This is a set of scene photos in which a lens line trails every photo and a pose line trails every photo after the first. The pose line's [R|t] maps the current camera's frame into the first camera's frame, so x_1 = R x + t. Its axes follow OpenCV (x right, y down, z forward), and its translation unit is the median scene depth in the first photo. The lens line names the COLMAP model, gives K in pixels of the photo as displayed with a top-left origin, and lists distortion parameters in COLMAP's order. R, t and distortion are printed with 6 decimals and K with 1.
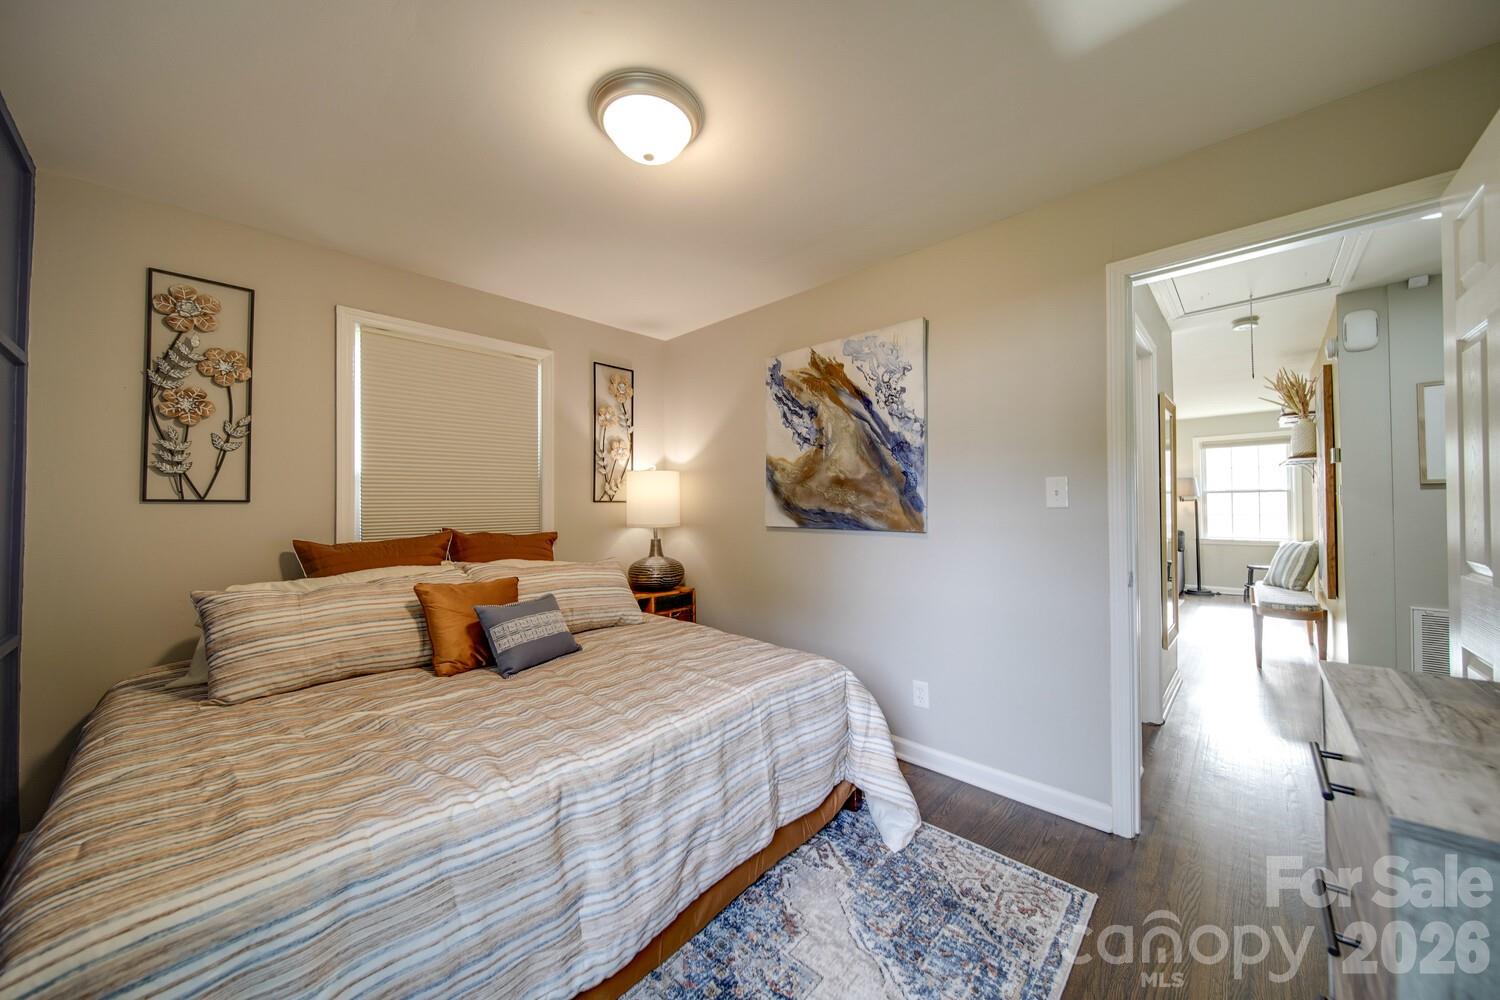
lens RADIAL K [[529.4, 0, 743.8], [0, 529.4, 503.8], [0, 0, 1]] dist [-0.000728, -0.000816]
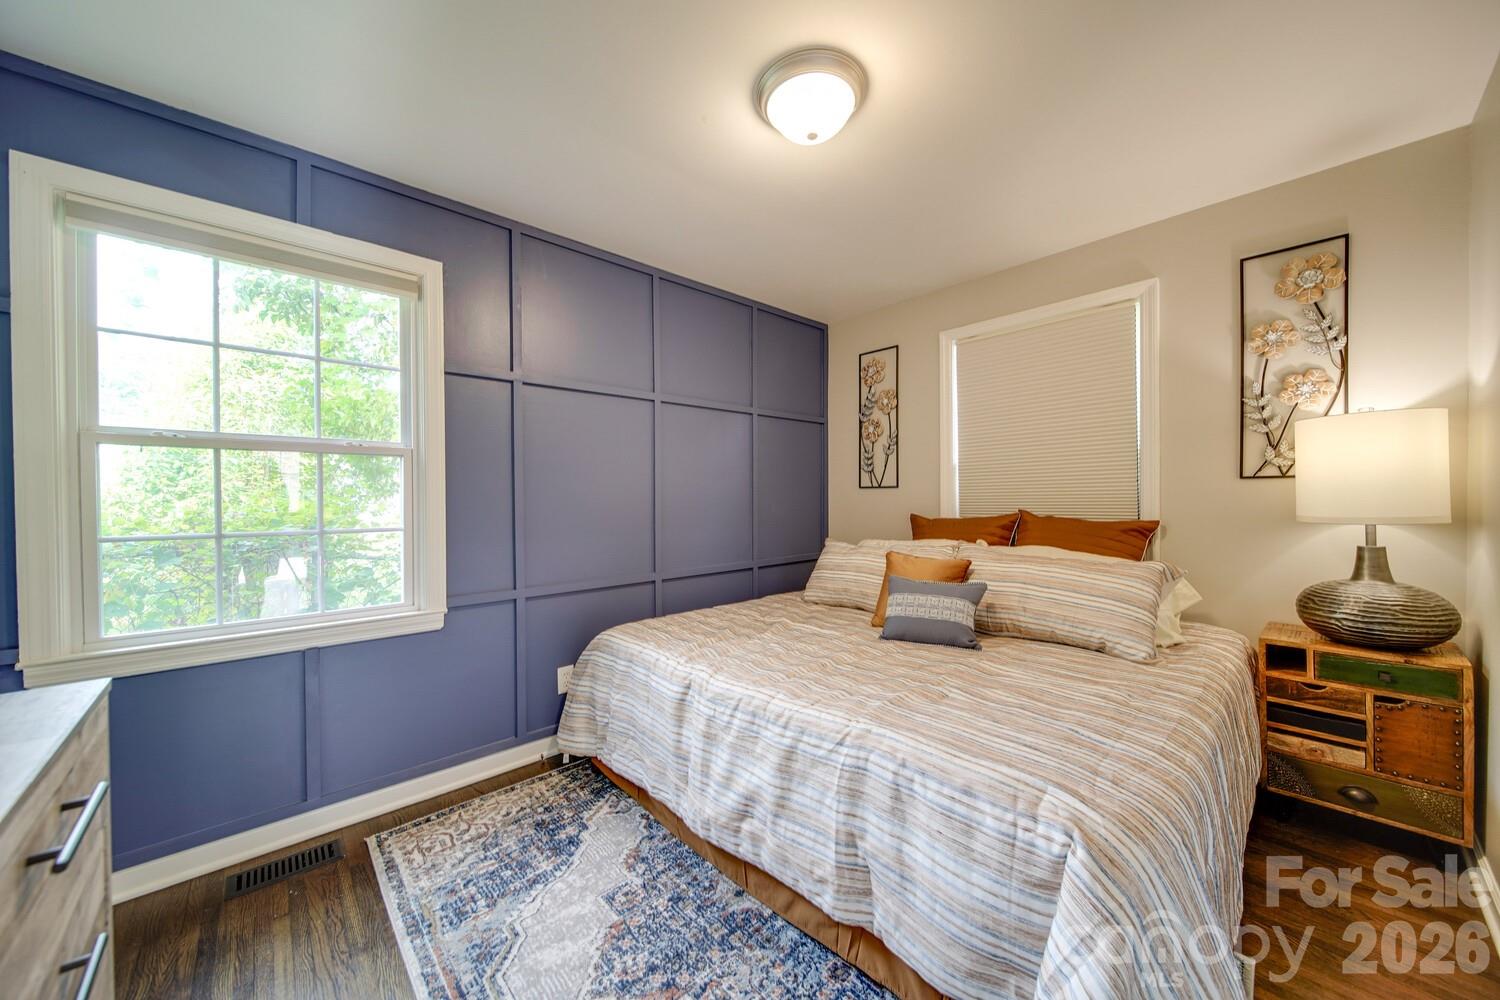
lens RADIAL K [[529.4, 0, 756.7], [0, 529.4, 501.2], [0, 0, 1]] dist [-0.000728, -0.000816]
pose [[-0.052736, 0.017501, -0.998455, 0.622668], [0.019073, 0.999682, 0.016515, 0.004127], [0.998426, -0.018172, -0.053053, 0.704672]]
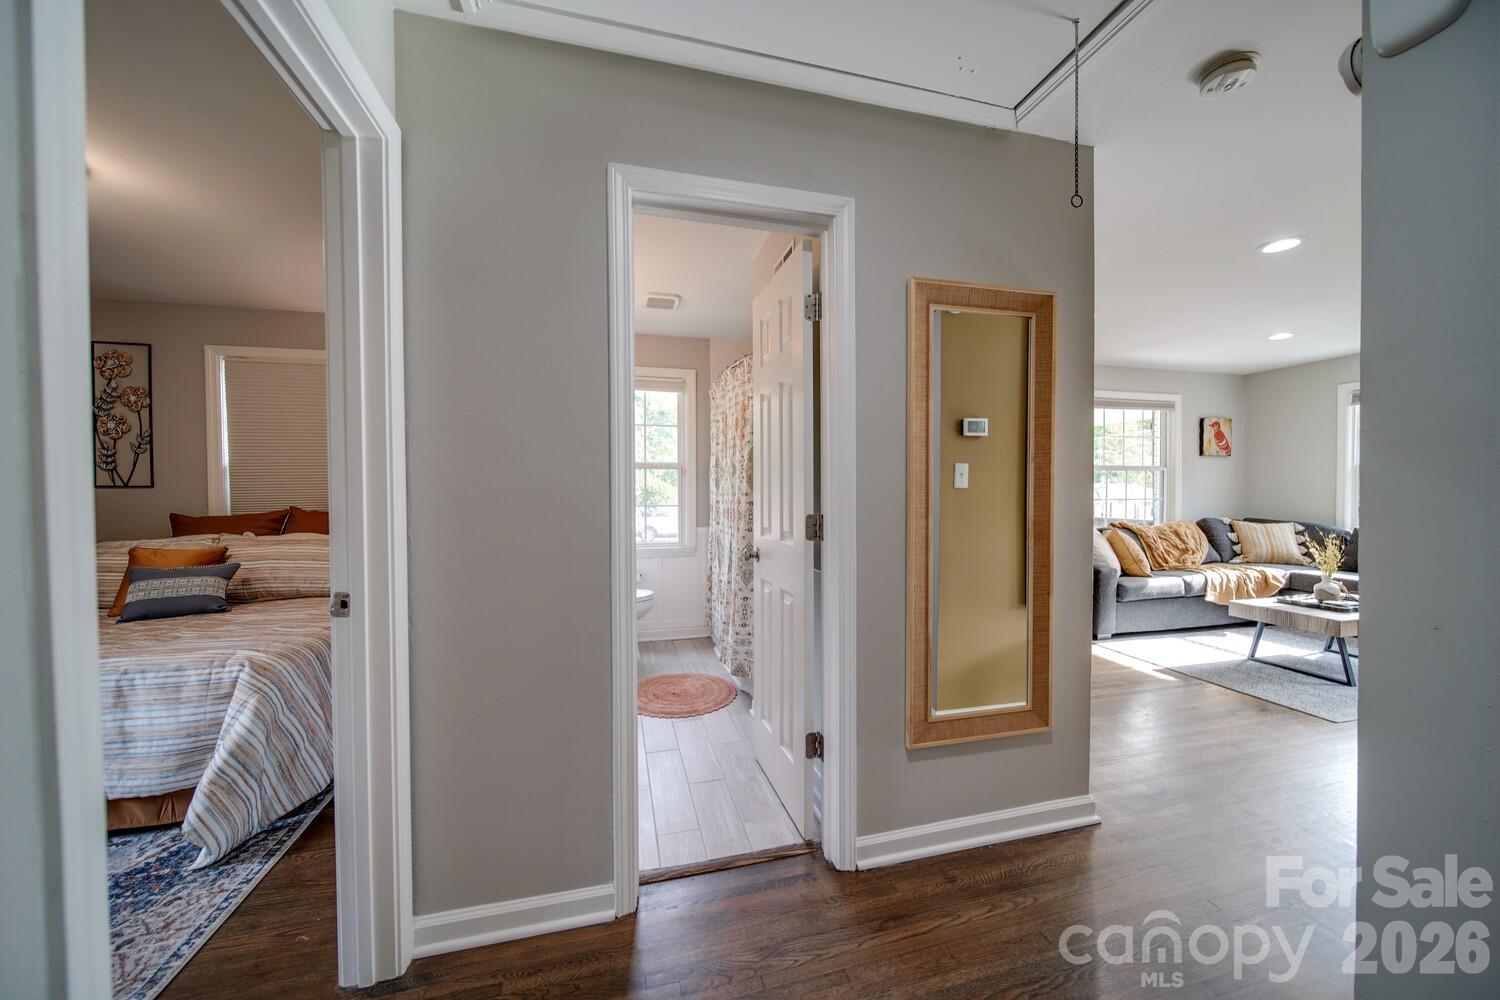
lens RADIAL K [[529.4, 0, 746.9], [0, 529.4, 499.1], [0, 0, 1]] dist [-0.000728, -0.000816]
pose [[0.849997, 0.011263, -0.526667, 1.347724], [0.004951, 0.999556, 0.029367, -0.004965], [0.526764, -0.027569, 0.849565, 0.638211]]
